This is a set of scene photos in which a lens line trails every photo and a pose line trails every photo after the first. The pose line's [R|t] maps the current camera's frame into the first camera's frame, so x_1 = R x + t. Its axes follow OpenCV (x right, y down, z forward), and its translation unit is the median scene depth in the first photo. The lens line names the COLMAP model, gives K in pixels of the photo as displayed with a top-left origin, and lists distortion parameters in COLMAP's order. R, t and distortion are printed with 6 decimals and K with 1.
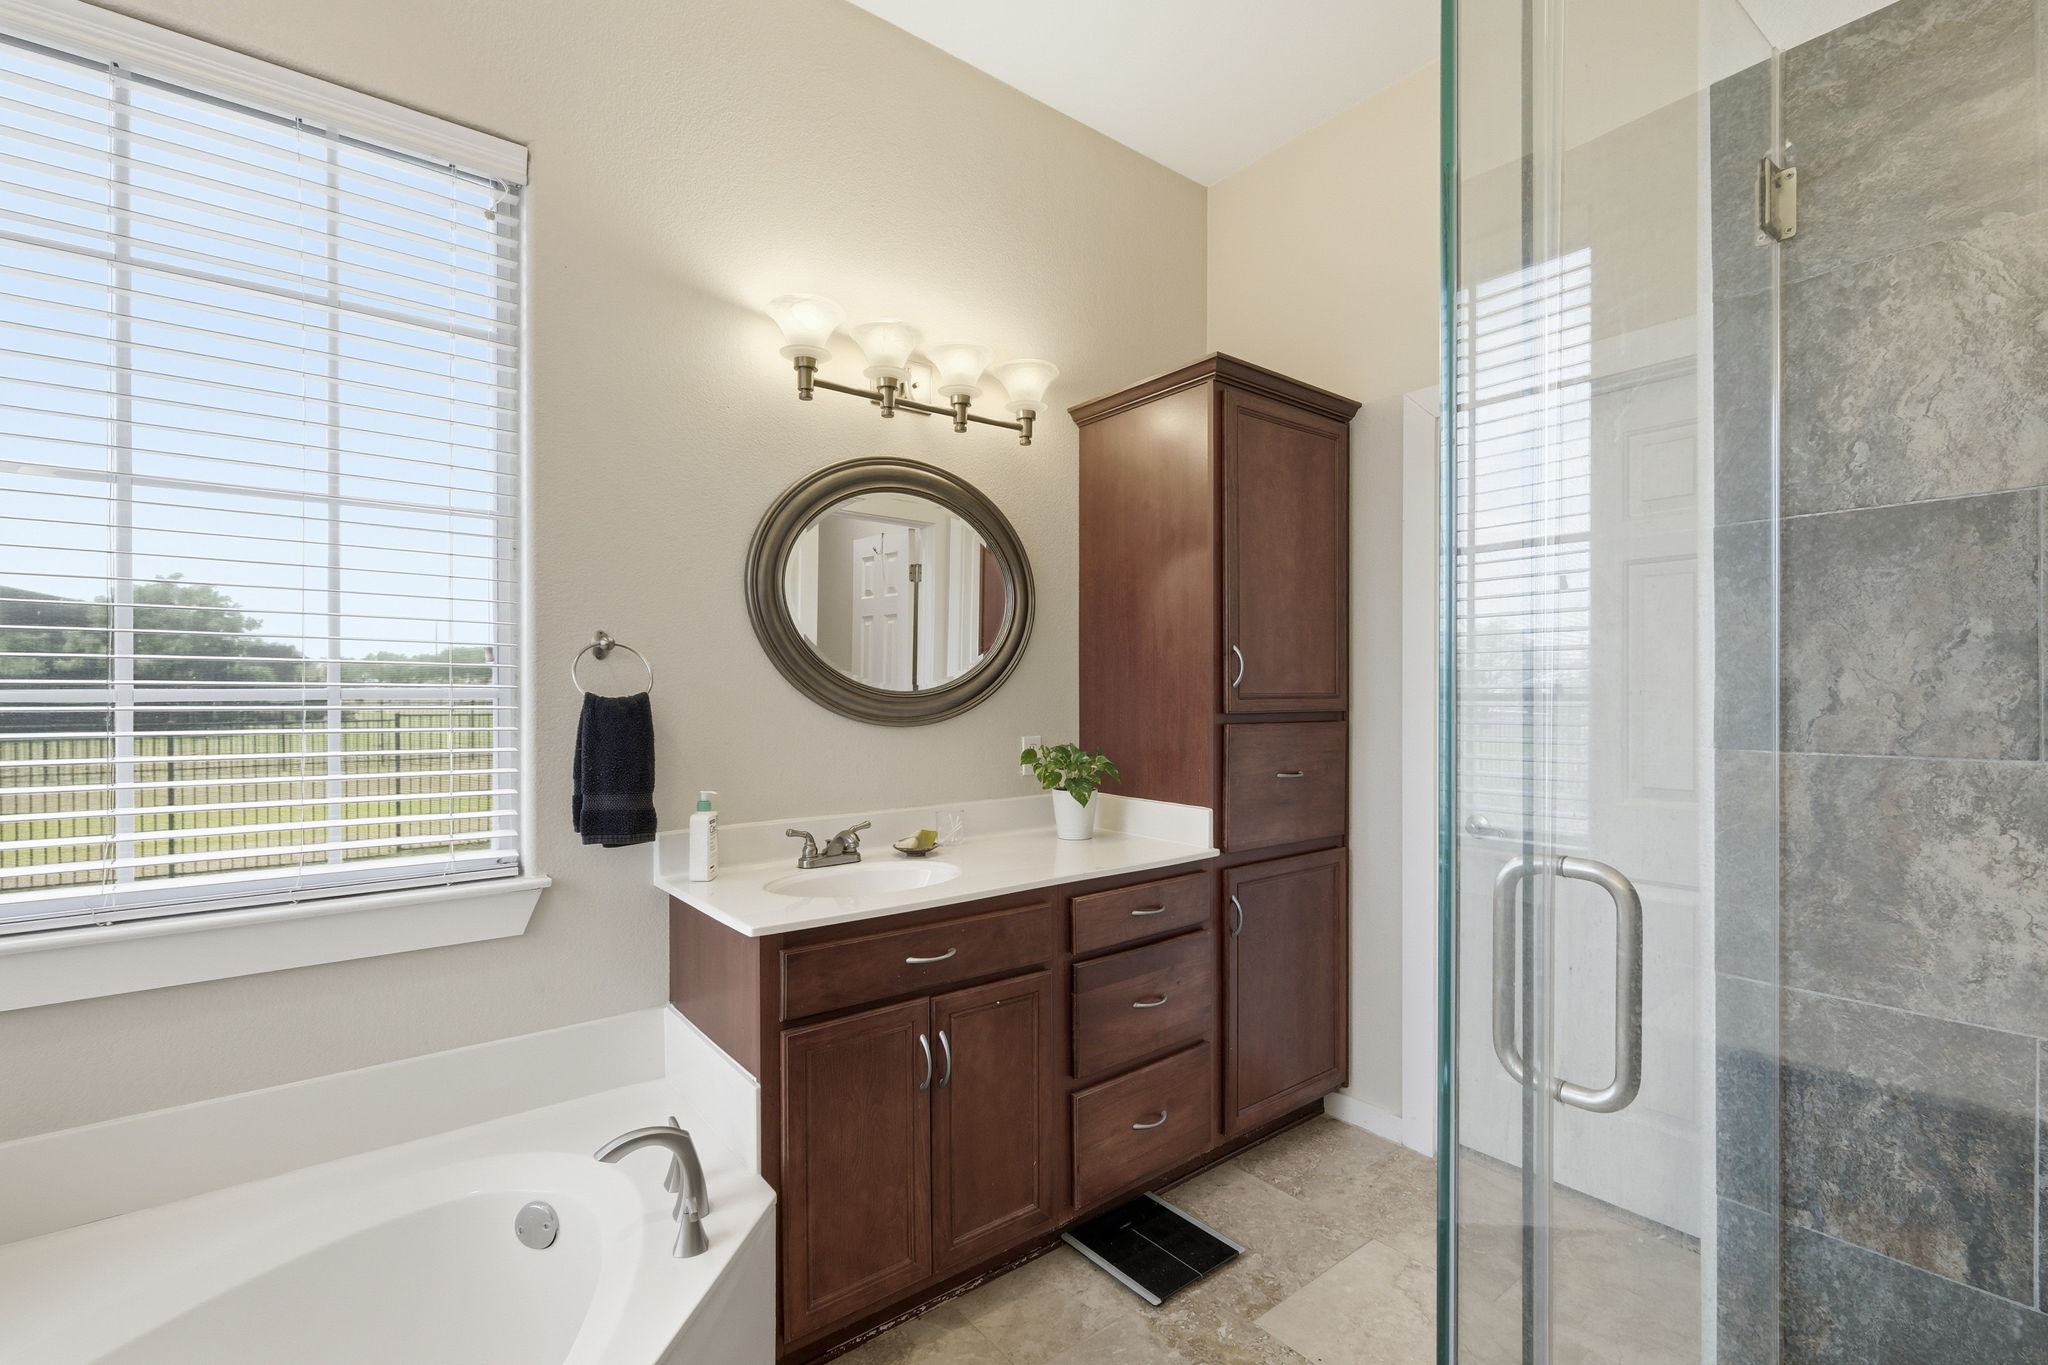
lens RADIAL K [[902.7, 0, 1028.9], [0, 902.7, 691.2], [0, 0, 1]] dist [-0.001450, -0.000149]
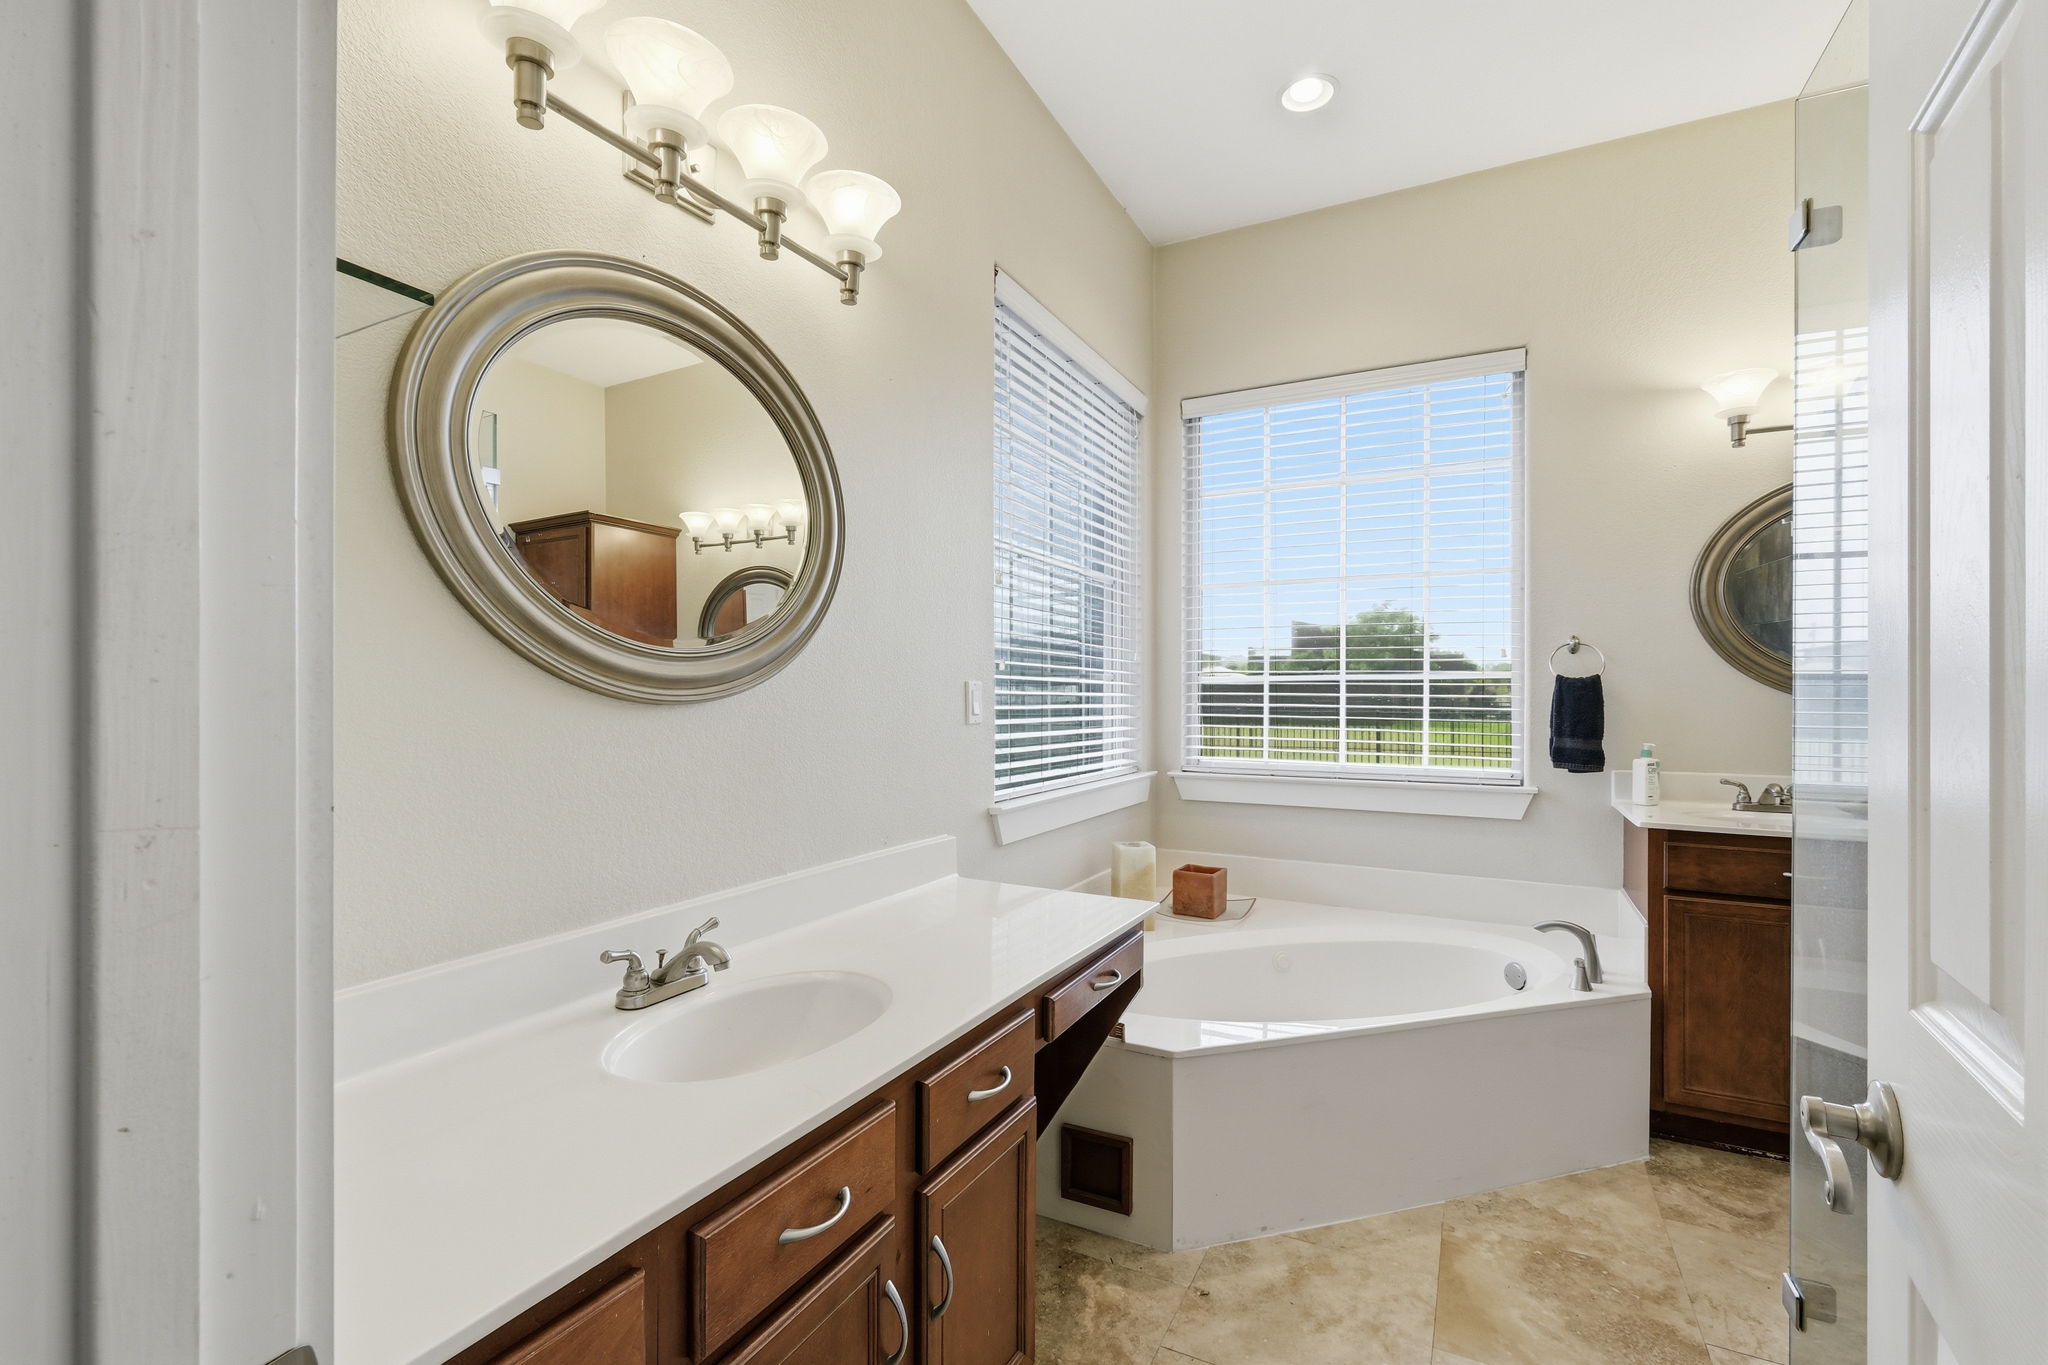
lens RADIAL K [[902.7, 0, 1028.7], [0, 902.7, 689.2], [0, 0, 1]] dist [-0.001450, -0.000149]
pose [[0.422471, 0.000857, -0.906376, 0.571204], [-0.004650, 0.999988, -0.001222, 0.034228], [0.906365, 0.004731, 0.422470, -0.536561]]
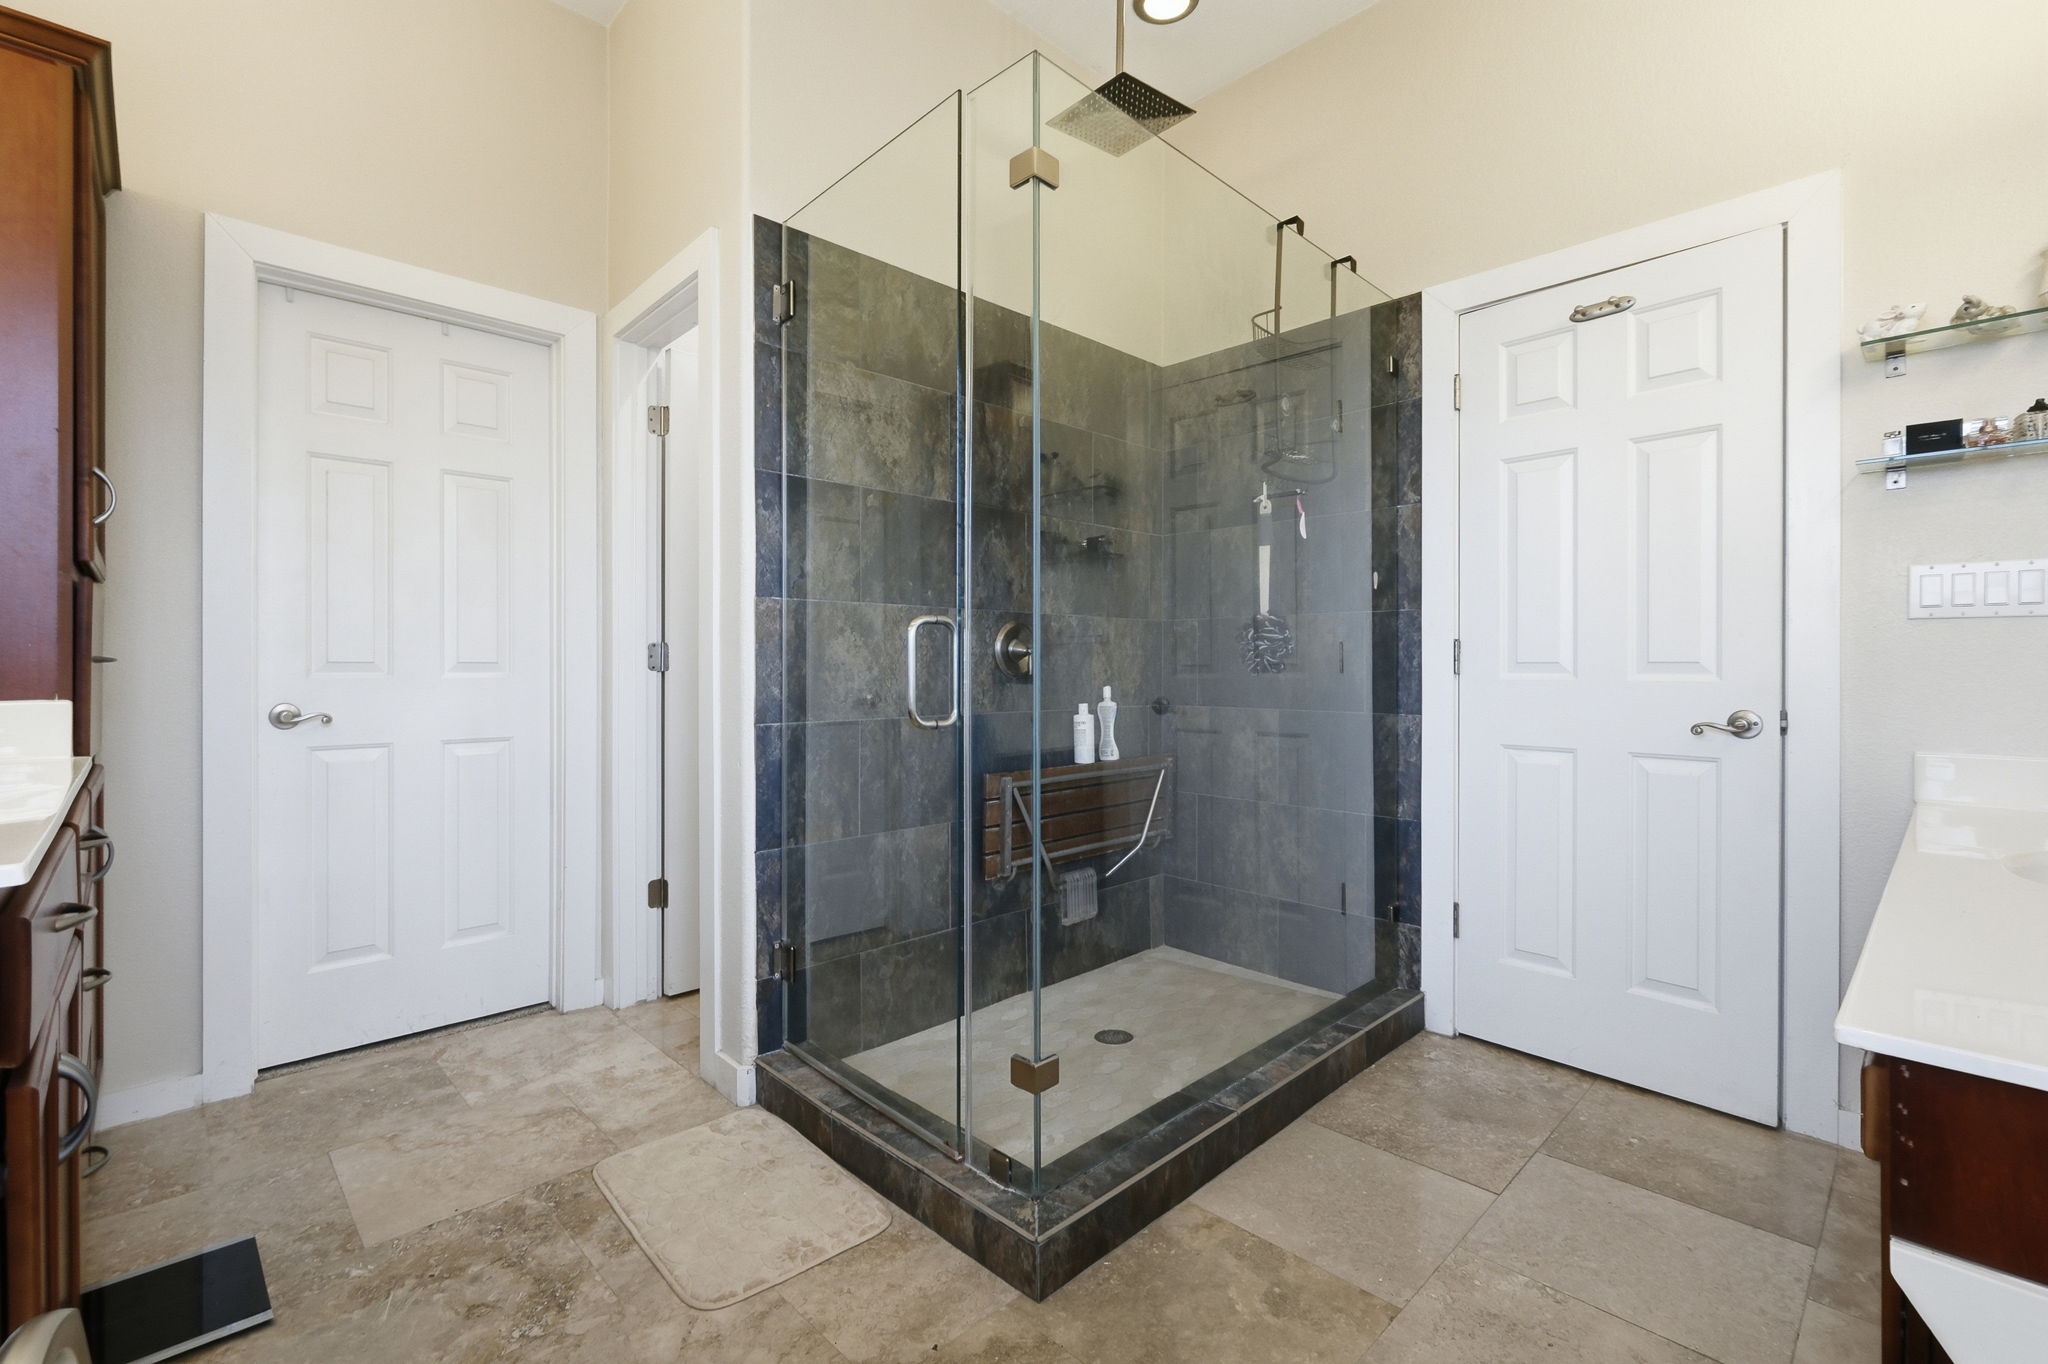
lens RADIAL K [[902.7, 0, 1016.8], [0, 902.7, 667.7], [0, 0, 1]] dist [-0.001450, -0.000149]
pose [[-0.099487, -0.005715, 0.995022, -0.399016], [0.004513, 0.999971, 0.006195, 0.074524], [-0.995029, 0.005107, -0.099458, 0.260481]]
